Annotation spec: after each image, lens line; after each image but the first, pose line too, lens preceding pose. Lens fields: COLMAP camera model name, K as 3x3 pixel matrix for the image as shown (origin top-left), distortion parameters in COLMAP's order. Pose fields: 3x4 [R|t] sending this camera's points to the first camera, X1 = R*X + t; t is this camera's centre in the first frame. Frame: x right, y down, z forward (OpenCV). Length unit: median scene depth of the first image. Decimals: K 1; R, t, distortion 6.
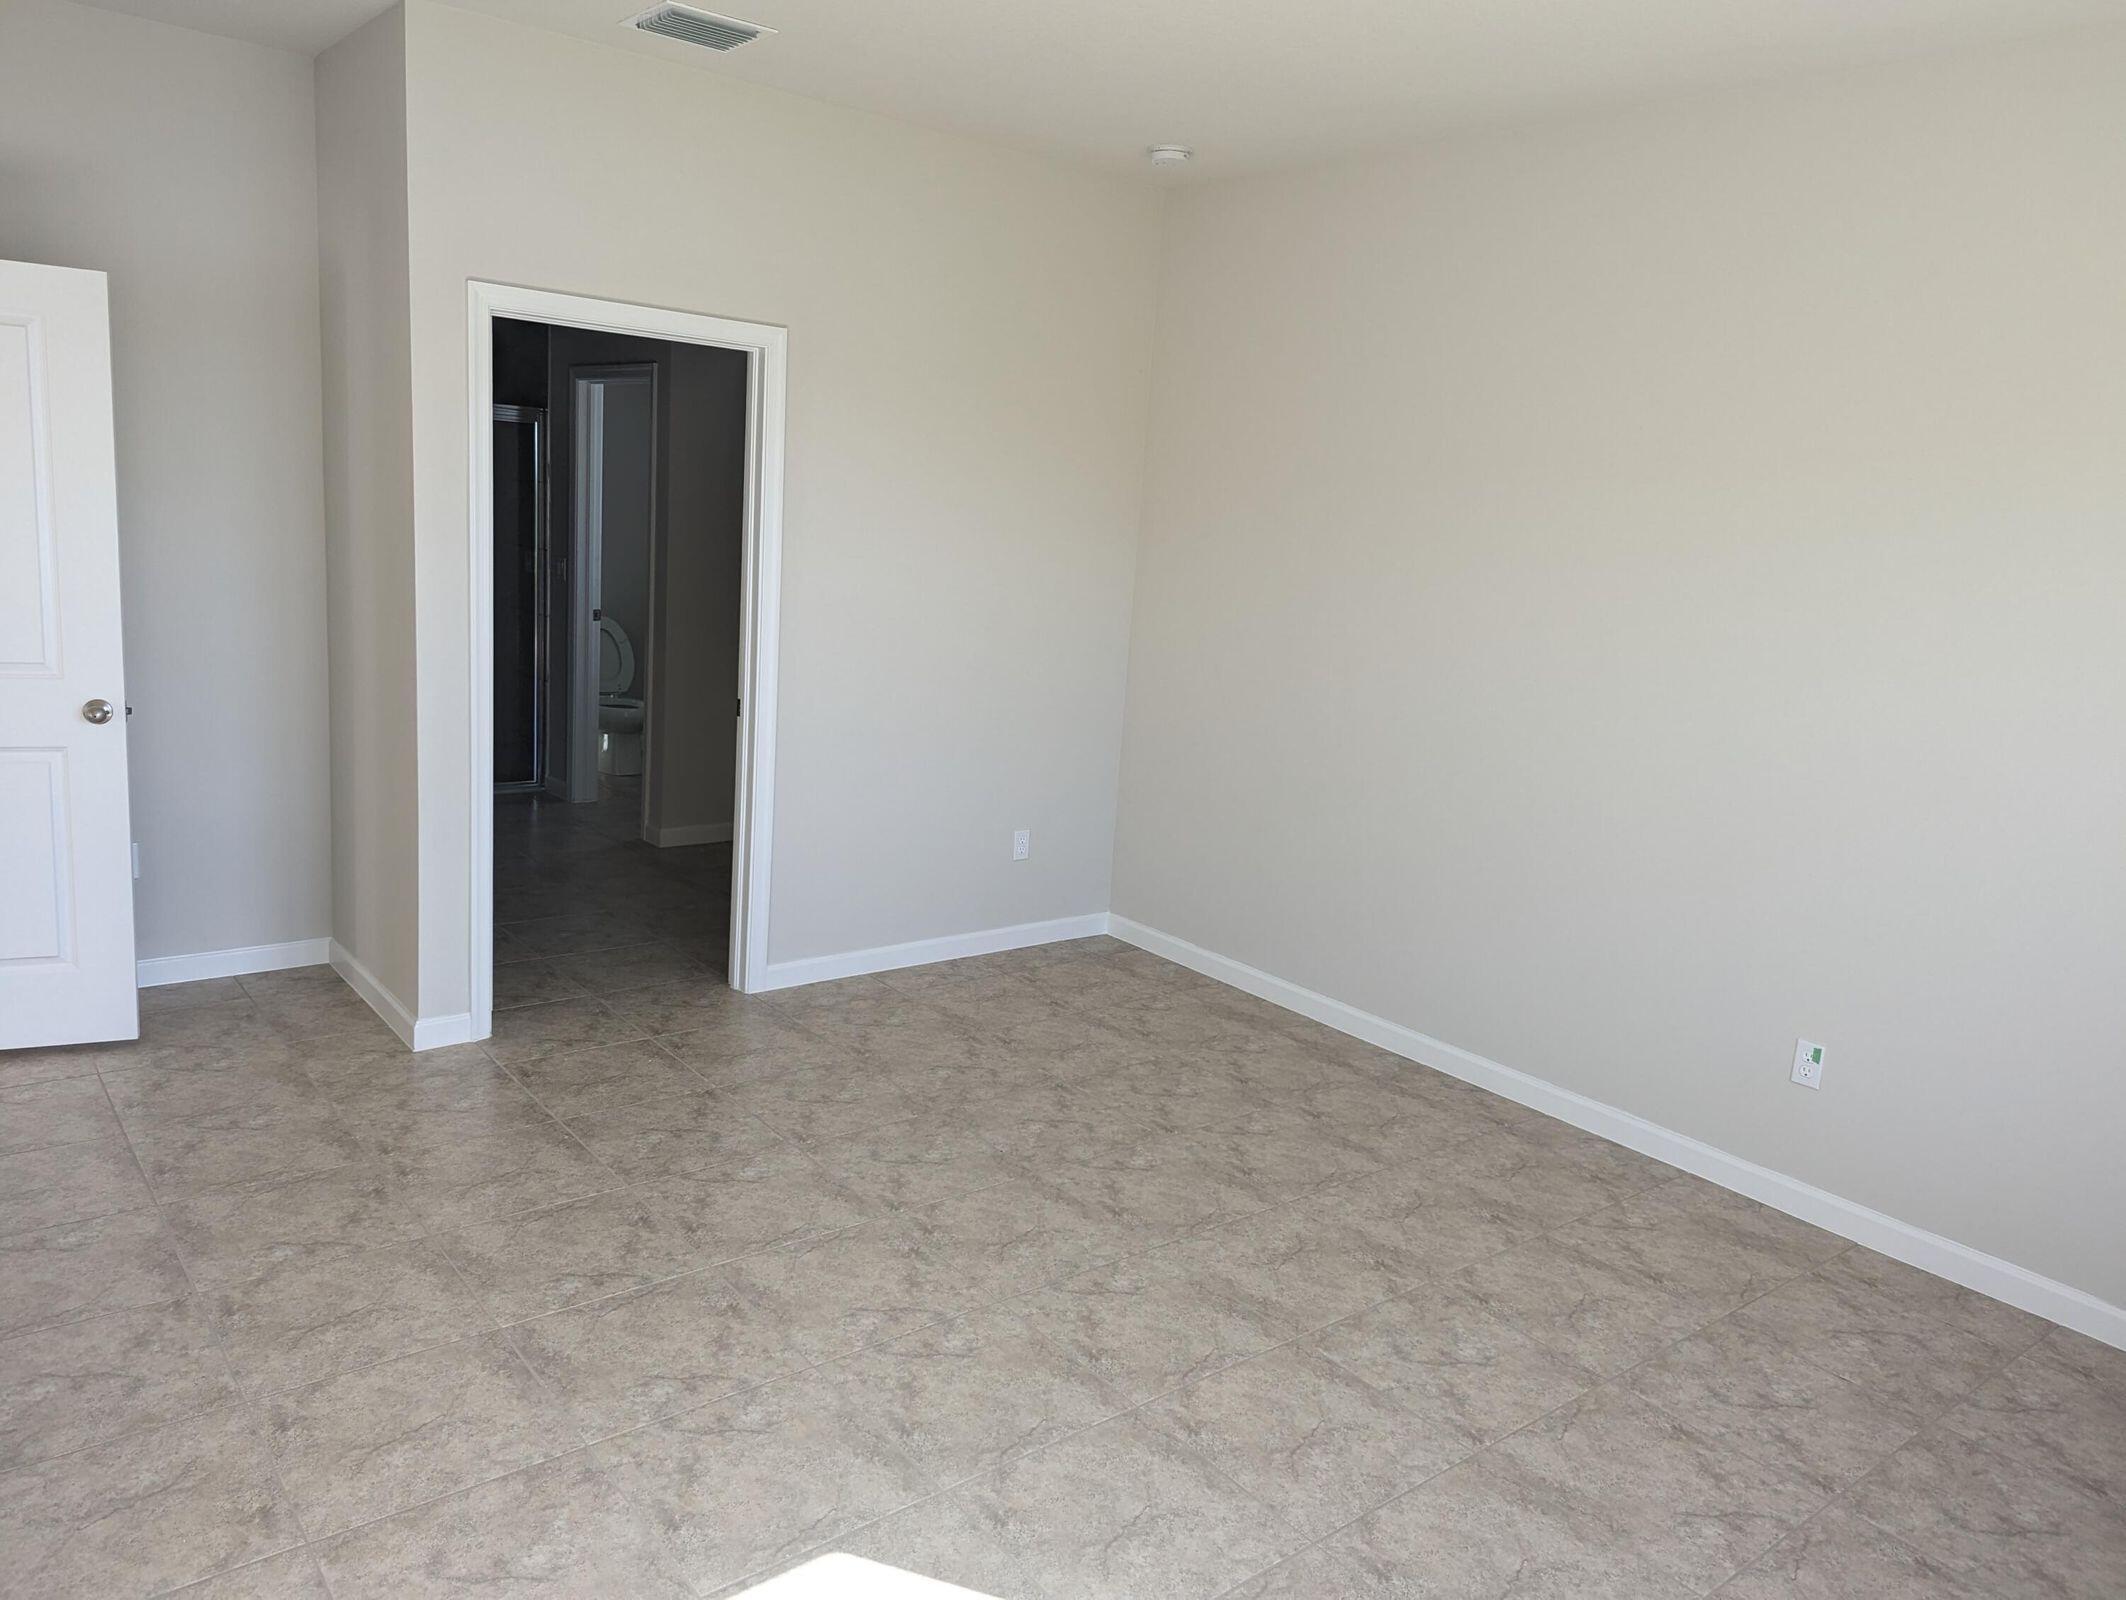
lens RADIAL K [[1517.0, 0, 1076.7], [0, 1517.0, 787.7], [0, 0, 1]] dist [0.050418, -0.050154]
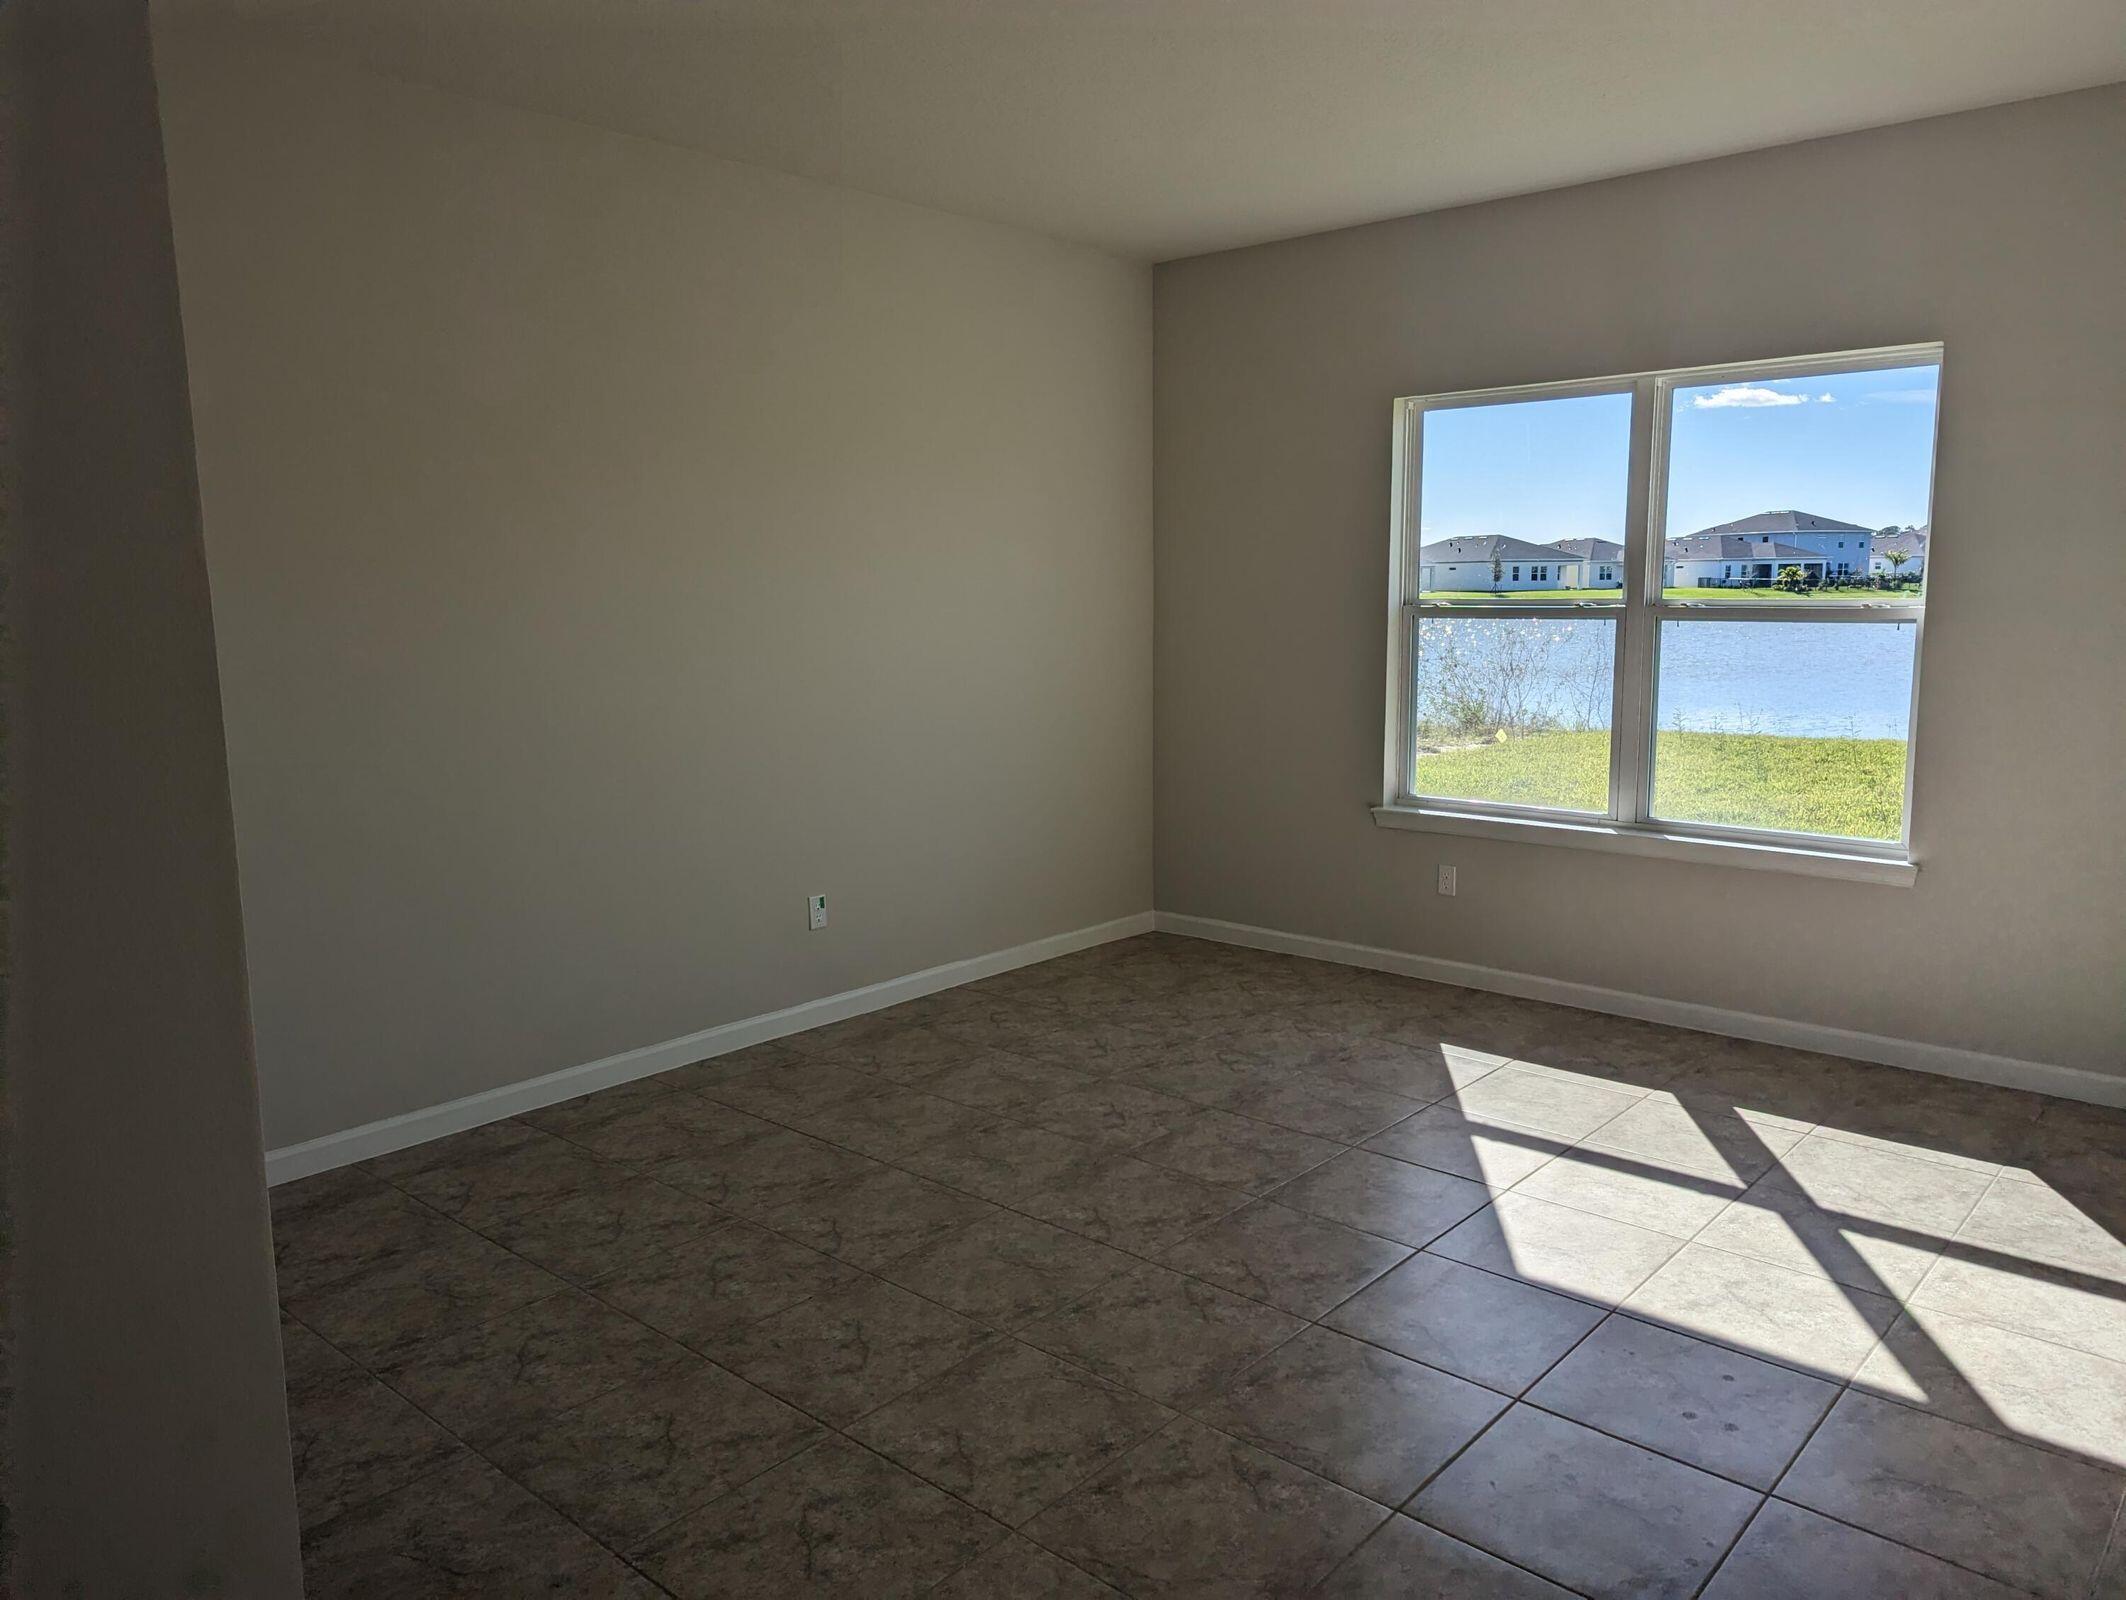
lens RADIAL K [[1482.7, 0, 1108.5], [0, 1482.7, 799.9], [0, 0, 1]] dist [0.039084, -0.000951]
pose [[-0.178268, -0.214111, 0.960405, -0.869356], [0.181208, 0.952202, 0.245918, -0.203902], [-0.967153, 0.217872, -0.130949, 0.974242]]
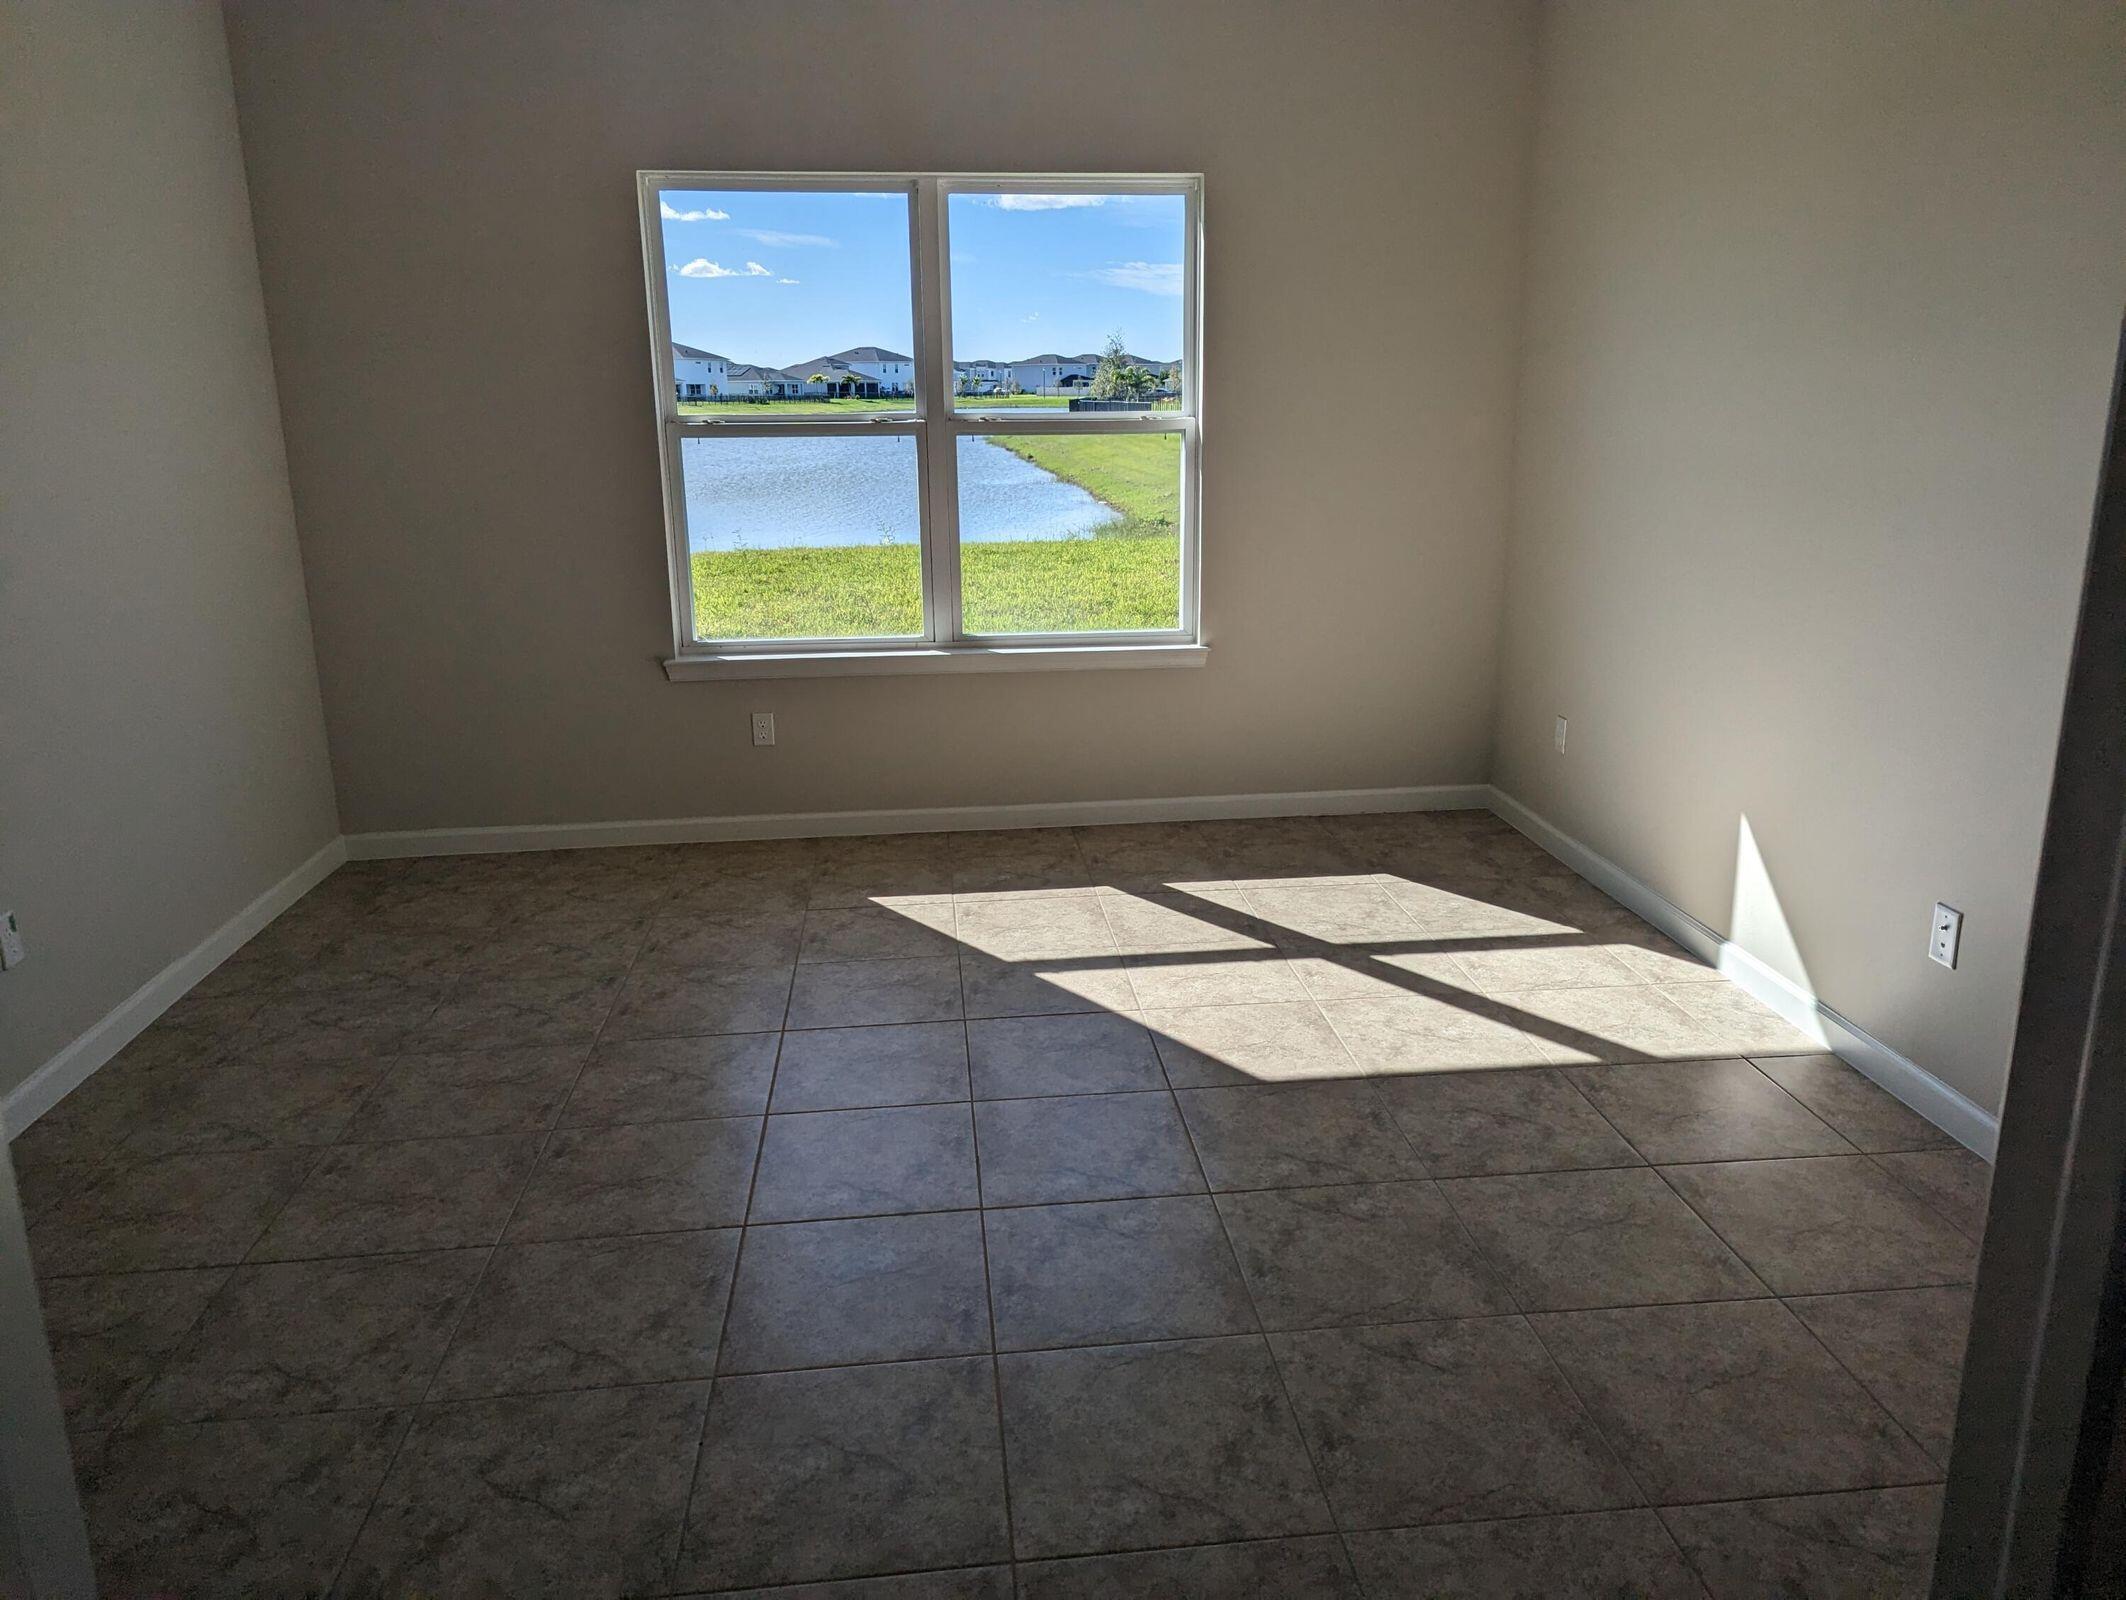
lens RADIAL K [[1485.7, 0, 1066.0], [0, 1485.7, 780.0], [0, 0, 1]] dist [0.085540, -0.085832]
pose [[-0.834967, -0.201261, 0.512176, -0.442660], [0.055628, 0.895085, 0.442412, -0.251082], [-0.547482, 0.397891, -0.736170, 1.361266]]
